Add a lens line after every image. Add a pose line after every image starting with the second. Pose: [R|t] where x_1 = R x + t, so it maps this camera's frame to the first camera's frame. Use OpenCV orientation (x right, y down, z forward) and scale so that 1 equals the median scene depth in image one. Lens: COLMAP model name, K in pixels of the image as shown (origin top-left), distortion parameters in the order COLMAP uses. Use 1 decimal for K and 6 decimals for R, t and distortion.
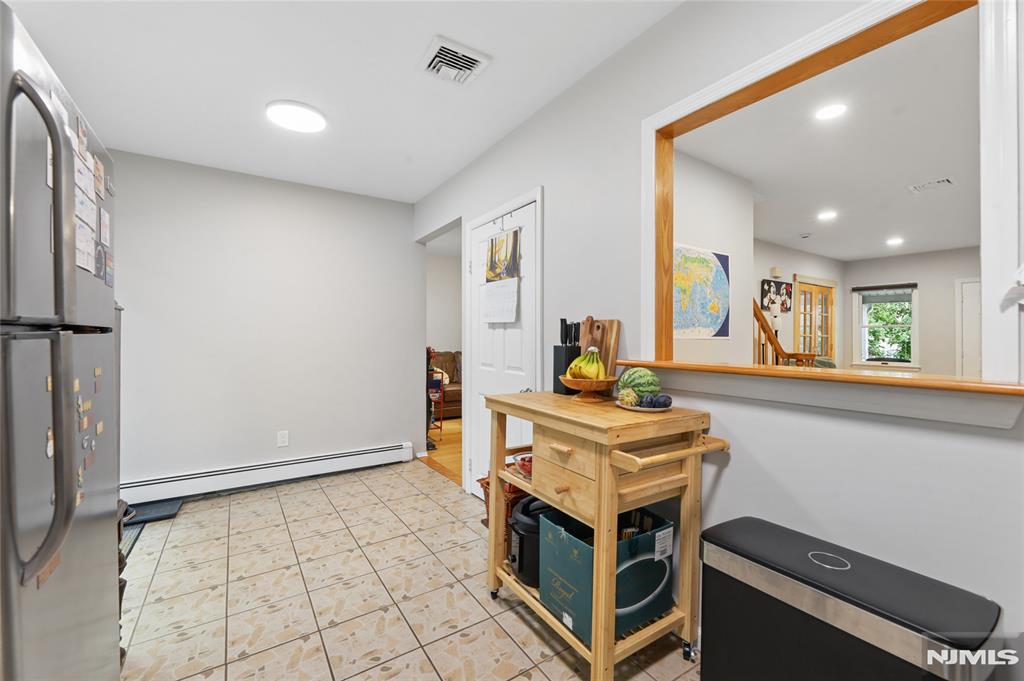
lens RADIAL K [[425.9, 0, 509.6], [0, 425.9, 334.8], [0, 0, 1]] dist [-0.002368, 0.000133]
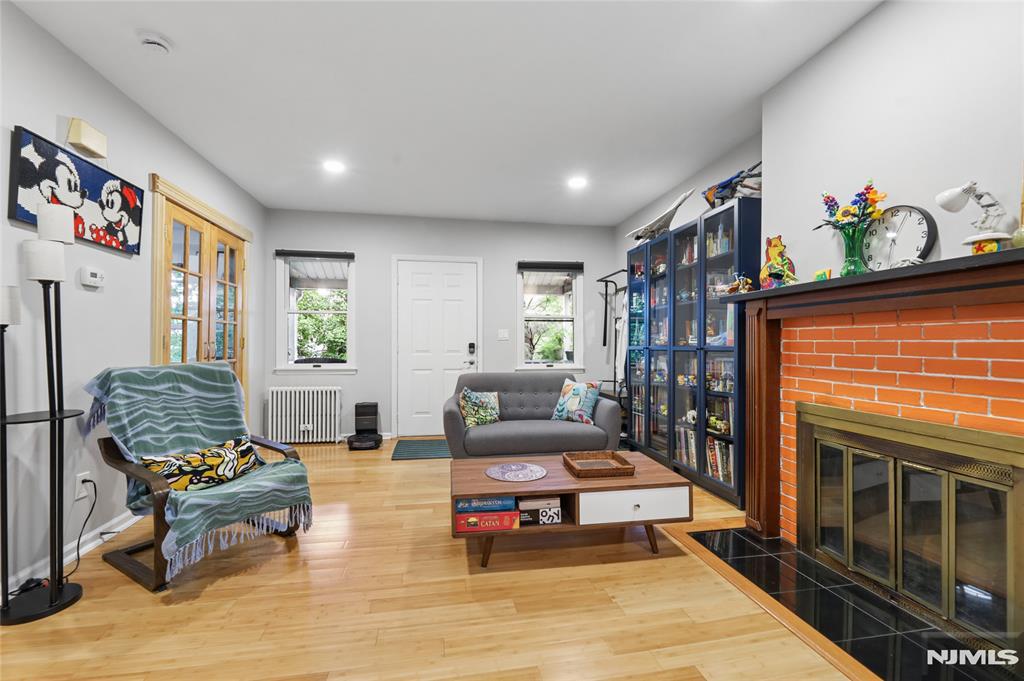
lens RADIAL K [[425.9, 0, 504.2], [0, 425.9, 342.0], [0, 0, 1]] dist [-0.002368, 0.000133]
pose [[0.408325, 0.002024, 0.912835, 0.393653], [-0.008277, 0.999965, 0.001485, 0.025863], [-0.912799, -0.008162, 0.408327, 0.460624]]
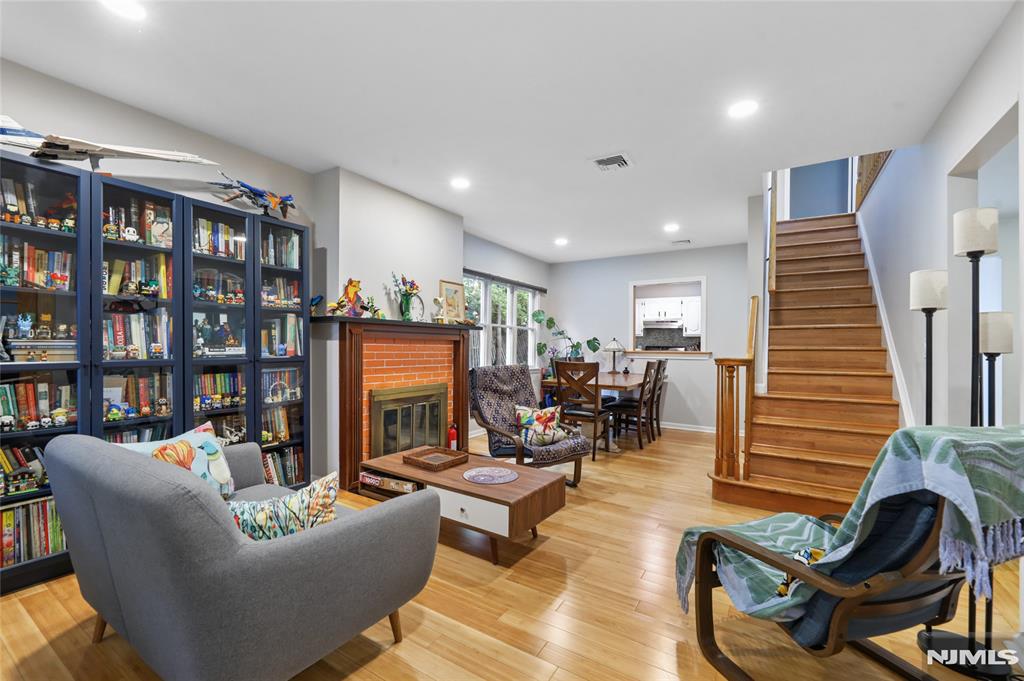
lens RADIAL K [[425.9, 0, 505.8], [0, 425.9, 344.8], [0, 0, 1]] dist [-0.002368, 0.000133]
pose [[-0.915645, -0.015992, -0.401669, 0.862389], [-0.011120, 0.999834, -0.014457, 0.019944], [0.401833, -0.008771, -0.915671, 0.954962]]
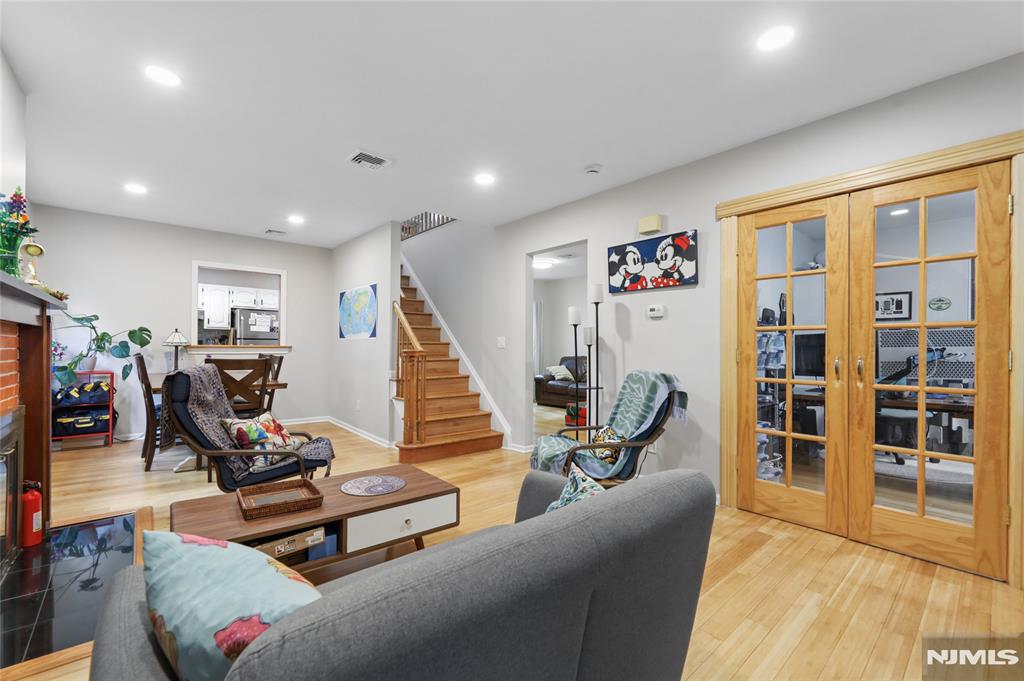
lens RADIAL K [[425.9, 0, 506.3], [0, 425.9, 347.8], [0, 0, 1]] dist [-0.002368, 0.000133]
pose [[0.130425, -0.003469, -0.991452, 1.071309], [0.000396, 0.999994, -0.003447, 0.023845], [0.991458, 0.000057, 0.130426, 0.654999]]
